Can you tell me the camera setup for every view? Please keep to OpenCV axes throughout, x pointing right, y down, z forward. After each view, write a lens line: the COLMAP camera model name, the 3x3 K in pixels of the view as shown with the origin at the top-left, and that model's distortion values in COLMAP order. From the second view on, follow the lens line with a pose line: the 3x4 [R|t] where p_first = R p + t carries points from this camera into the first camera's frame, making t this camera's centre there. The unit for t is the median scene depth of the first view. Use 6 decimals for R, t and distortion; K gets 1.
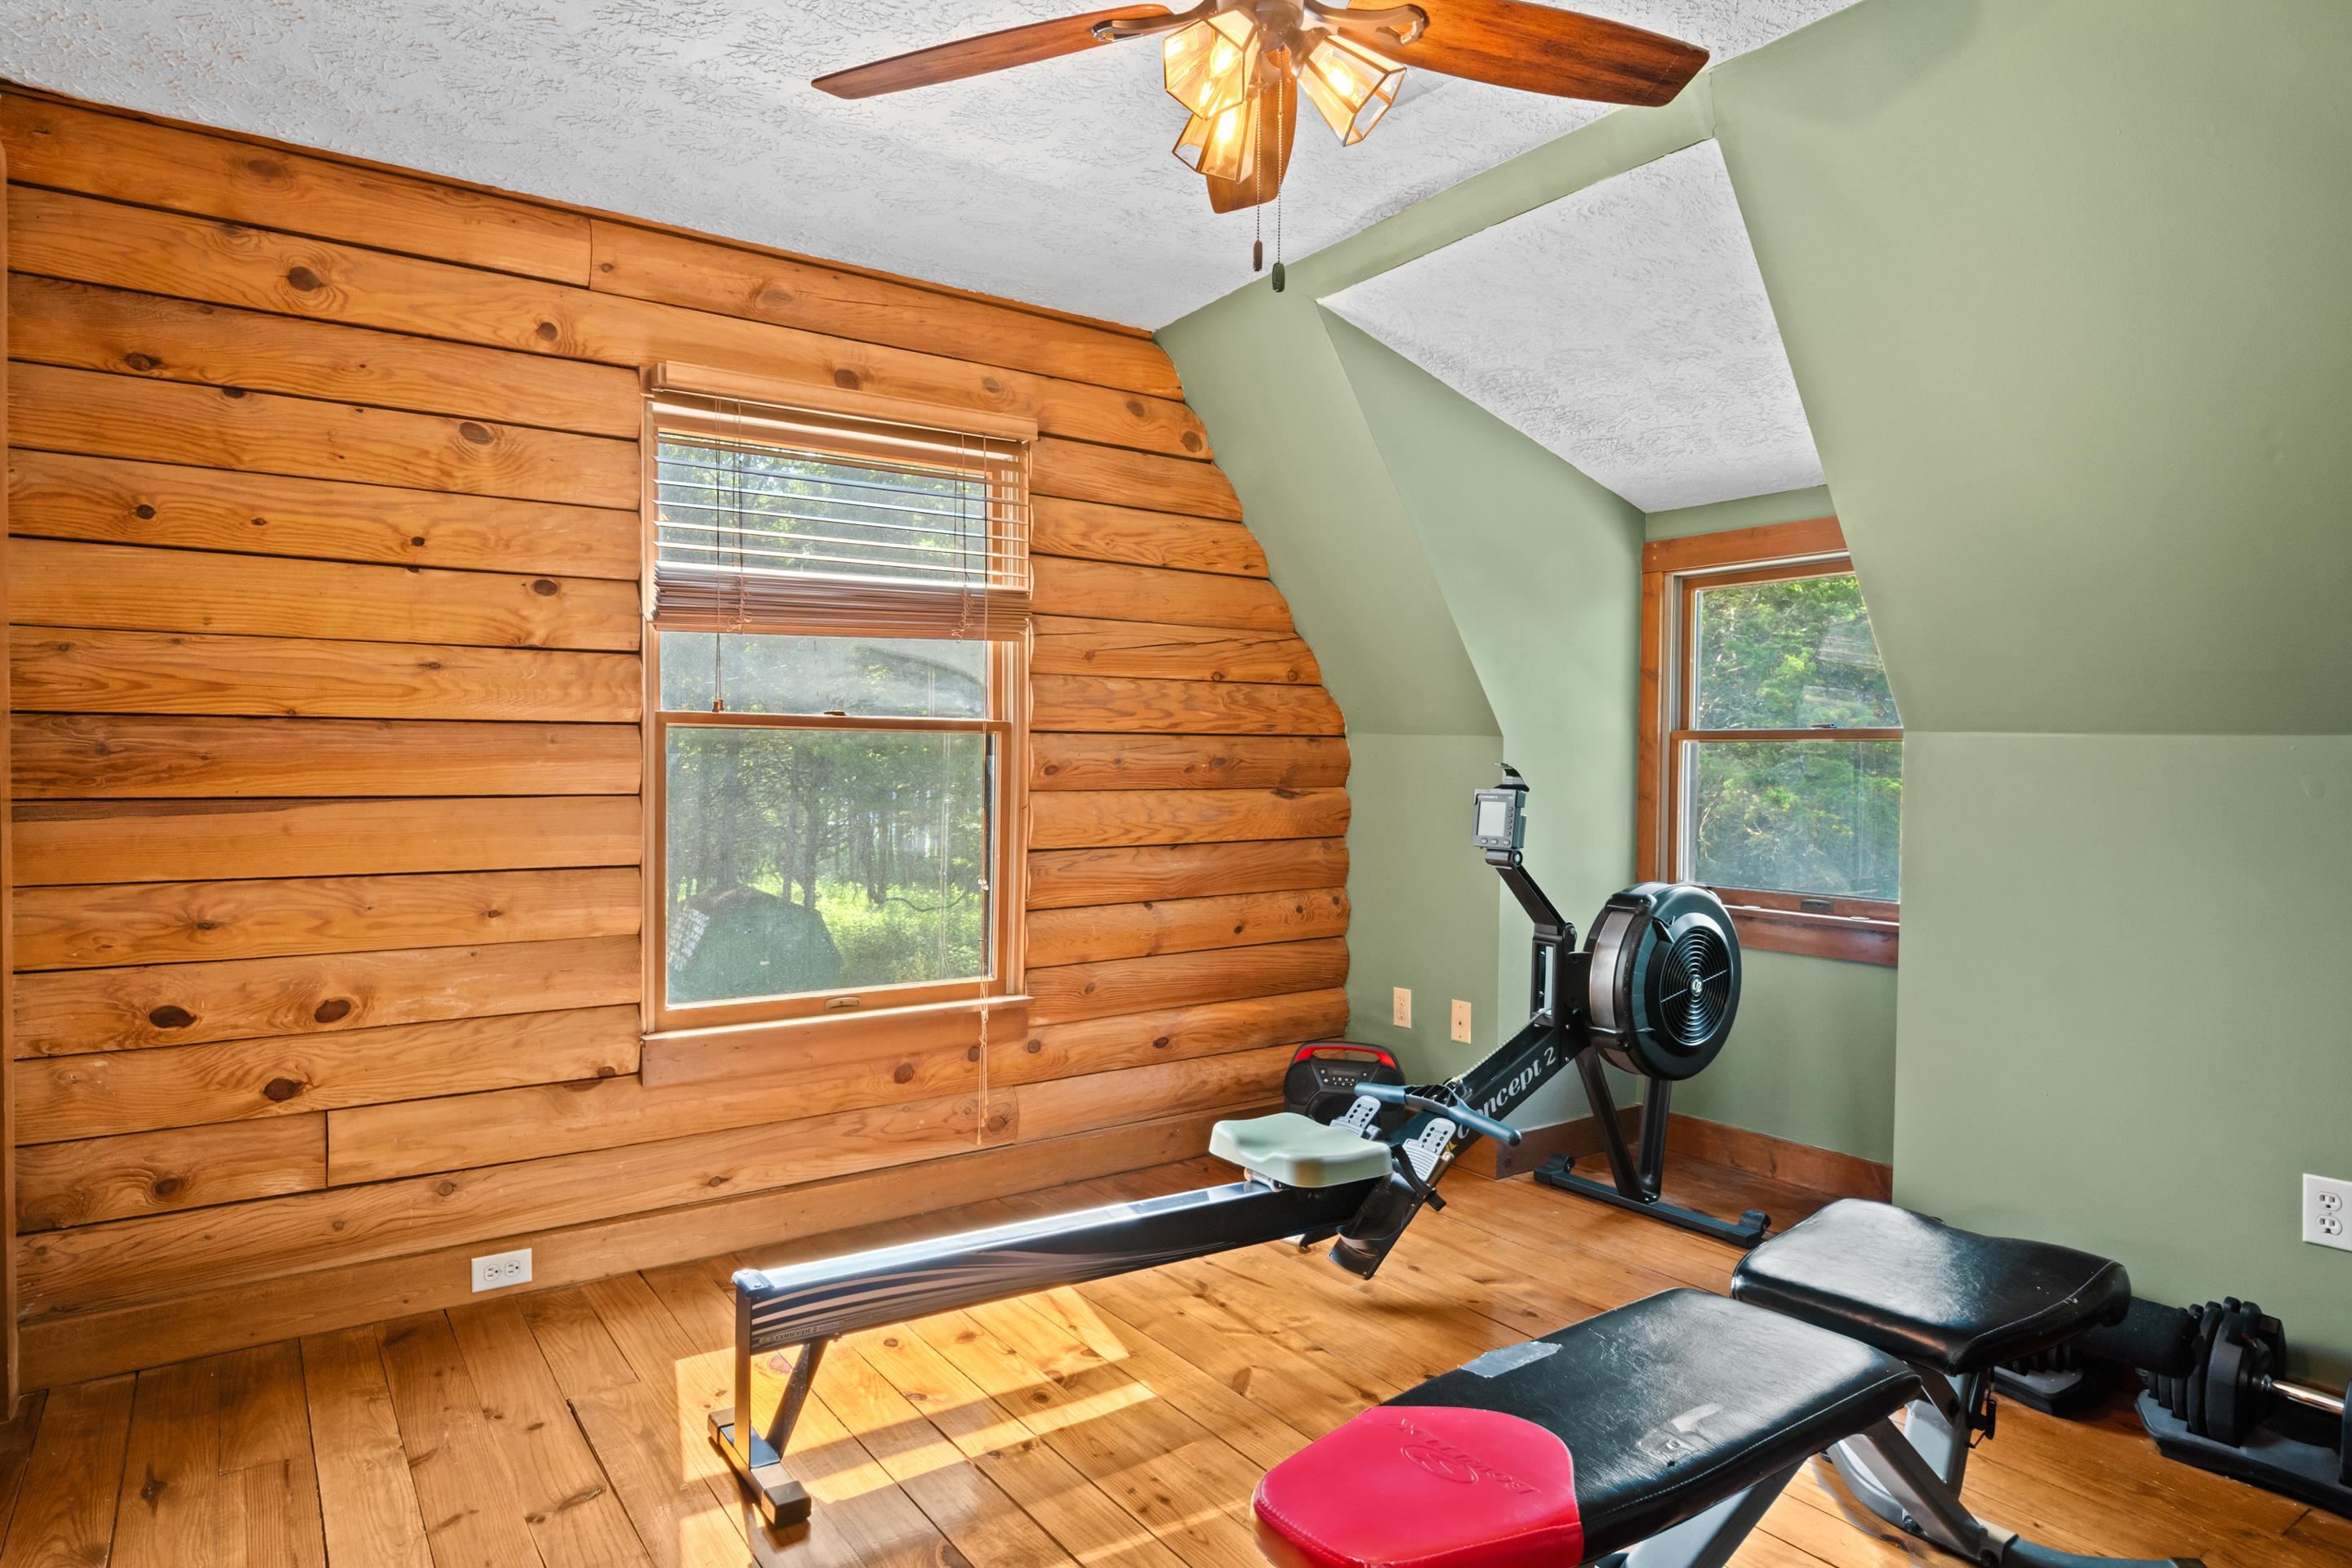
lens RADIAL K [[1363.2, 0, 1118.0], [0, 1363.2, 829.6], [0, 0, 1]] dist [-0.005212, -0.003497]
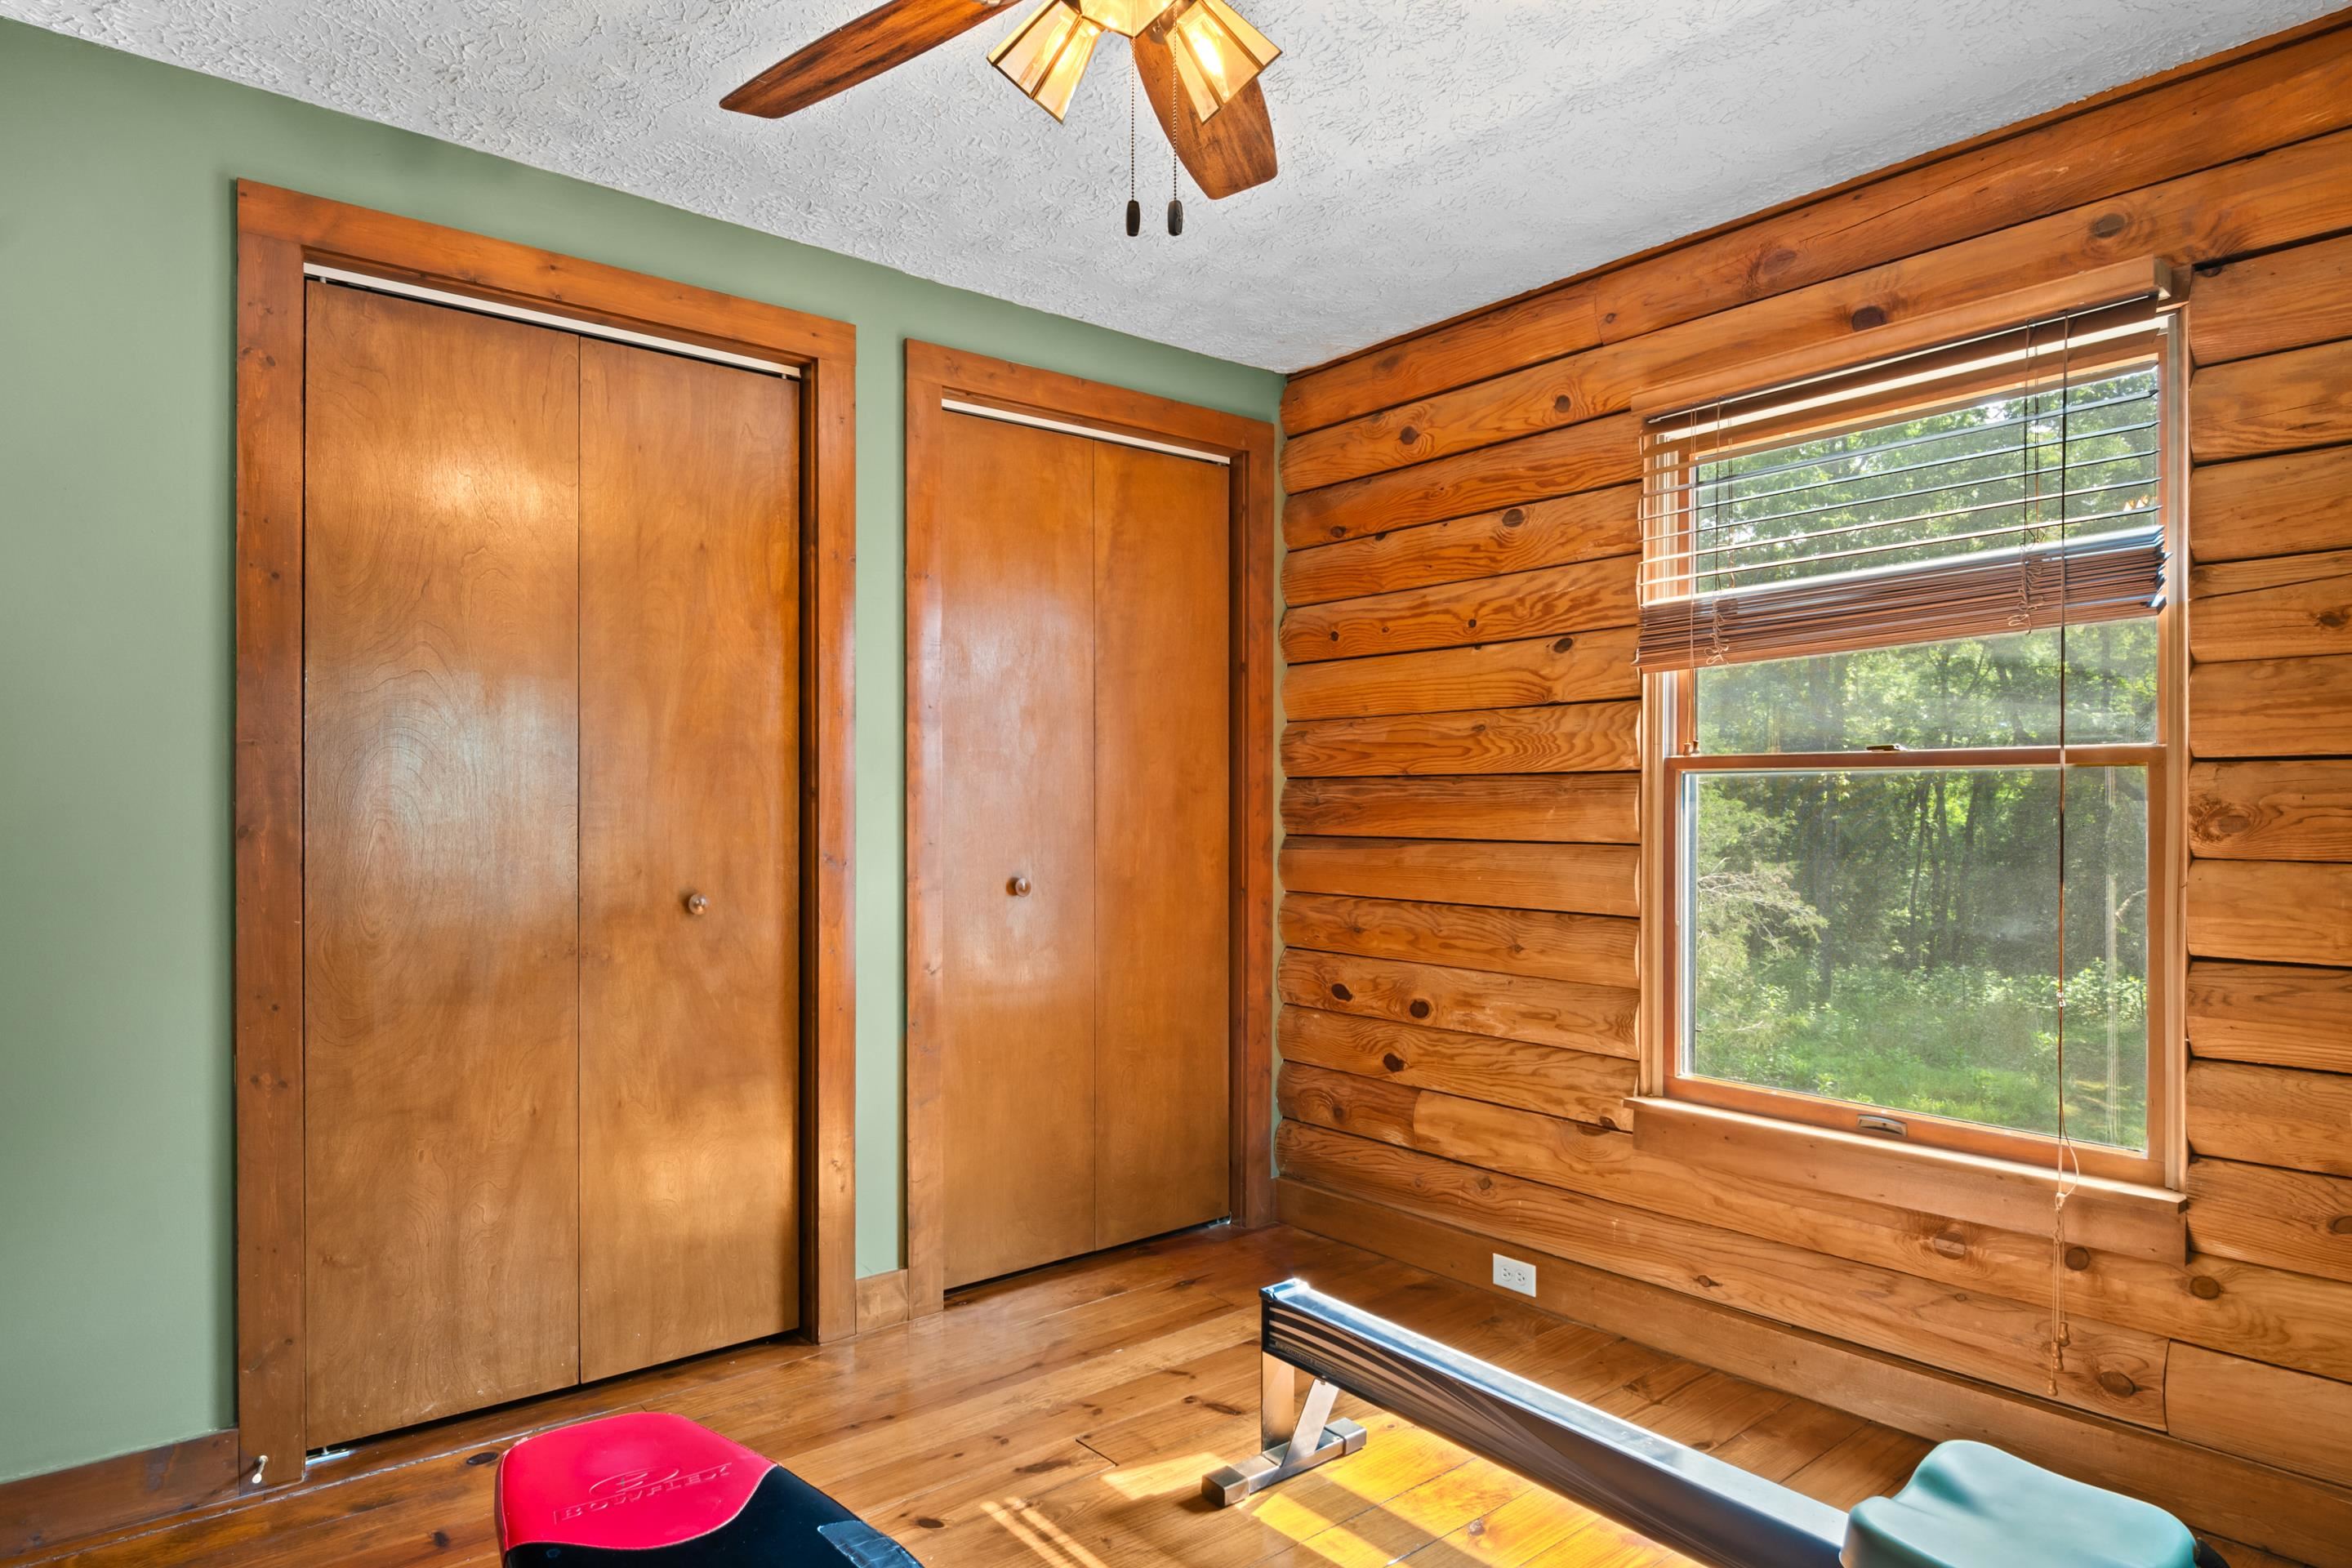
lens RADIAL K [[1363.2, 0, 1118.0], [0, 1363.2, 829.6], [0, 0, 1]] dist [-0.005212, -0.003497]
pose [[0.072227, 0.015785, -0.997263, 0.632545], [-0.045249, 0.998897, 0.012533, -0.034284], [0.996361, 0.044220, 0.072862, 0.609497]]
